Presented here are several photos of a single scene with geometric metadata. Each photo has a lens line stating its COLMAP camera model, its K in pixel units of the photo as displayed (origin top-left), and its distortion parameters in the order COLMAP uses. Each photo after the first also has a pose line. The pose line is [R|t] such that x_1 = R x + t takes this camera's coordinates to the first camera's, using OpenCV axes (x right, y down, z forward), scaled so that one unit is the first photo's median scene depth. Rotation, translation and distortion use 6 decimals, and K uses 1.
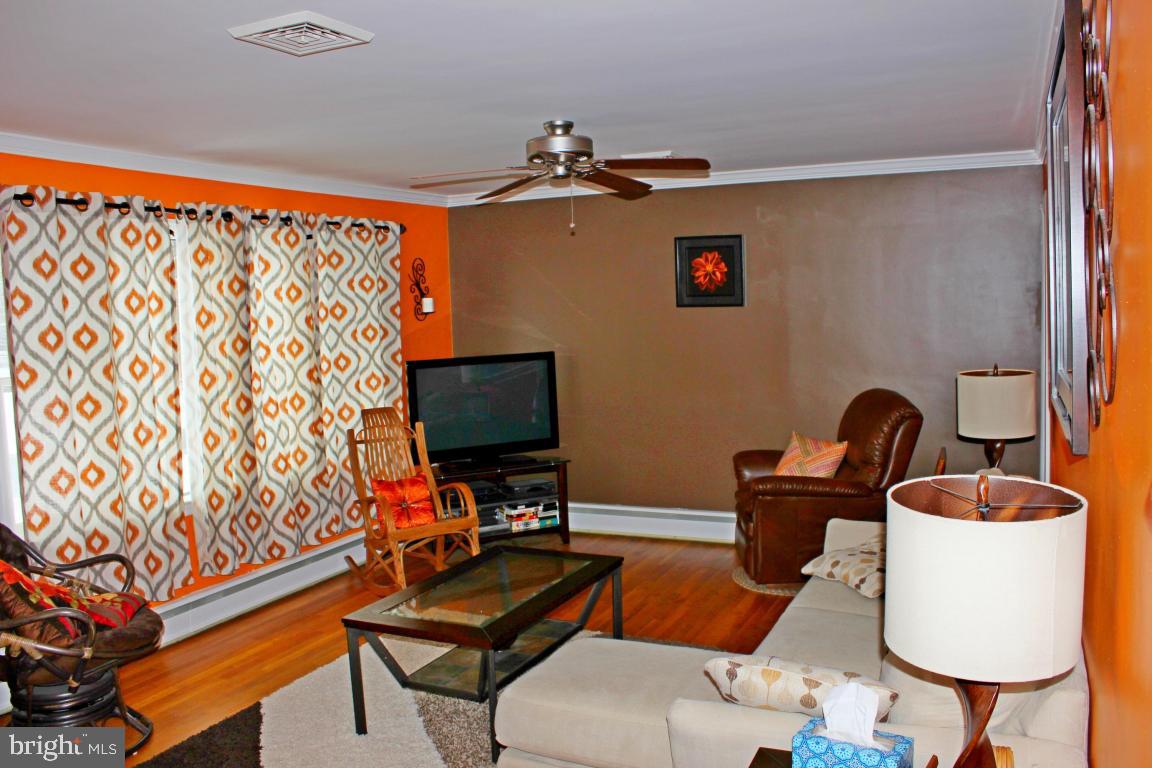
lens RADIAL K [[957.7, 0, 582.4], [0, 957.7, 379.8], [0, 0, 1]] dist [-0.172761, 0.165898]
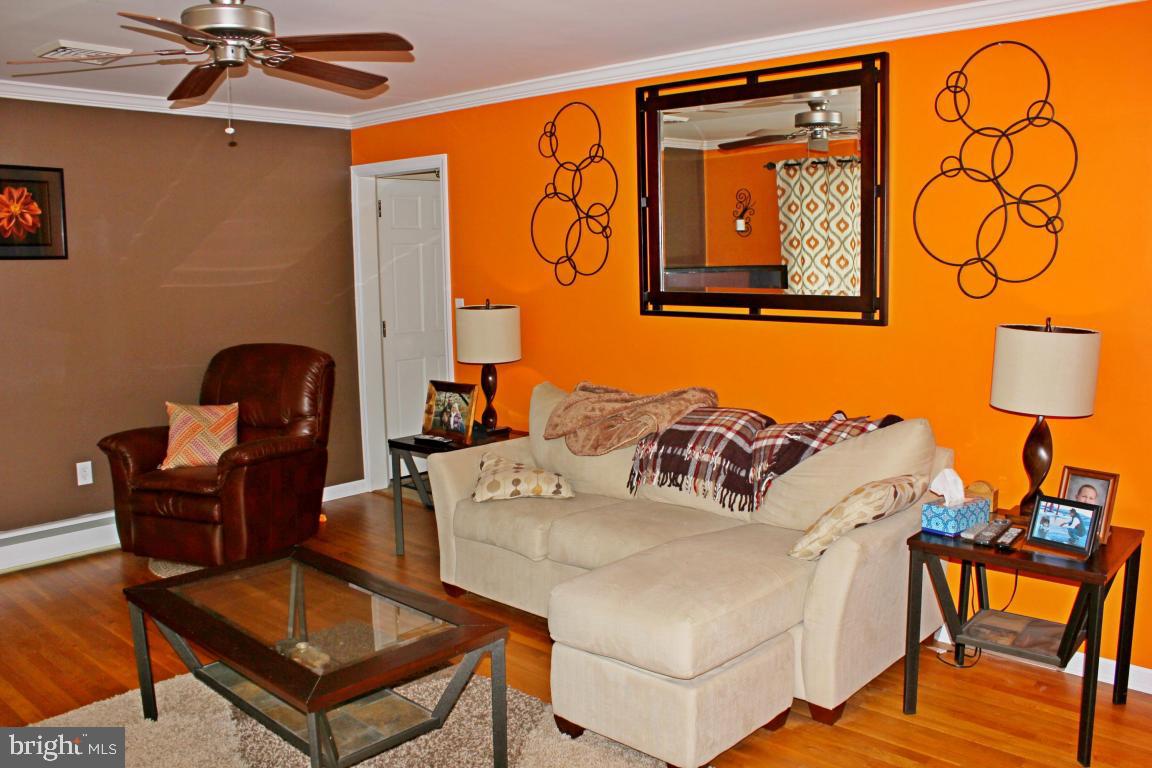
lens RADIAL K [[957.7, 0, 582.4], [0, 957.7, 379.8], [0, 0, 1]] dist [-0.172761, 0.165898]
pose [[0.304488, -0.098852, 0.947373, -0.549567], [0.084356, 0.993491, 0.076552, 0.001574], [-0.948773, 0.056608, 0.310845, 0.437545]]
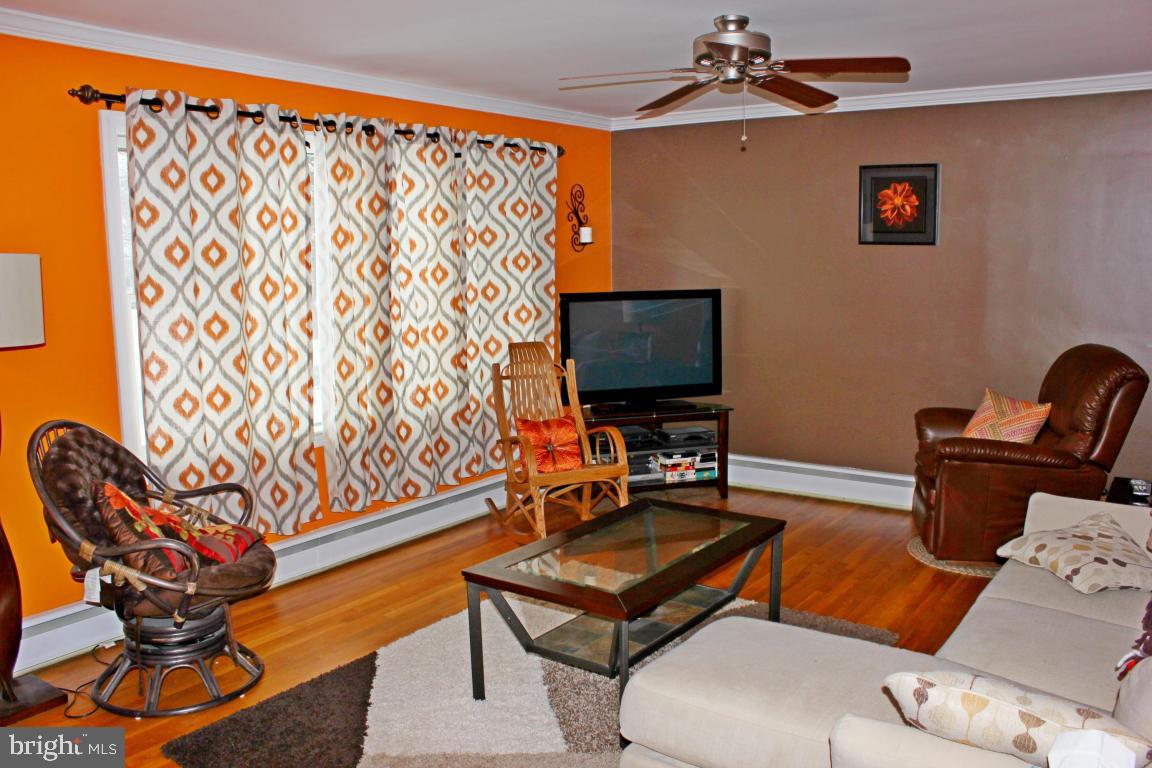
lens RADIAL K [[957.7, 0, 582.4], [0, 957.7, 379.8], [0, 0, 1]] dist [-0.172761, 0.165898]
pose [[0.983764, 0.046593, -0.173314, 0.003272], [-0.036839, 0.997573, 0.059078, 0.010550], [0.175646, -0.051734, 0.983093, 0.100157]]
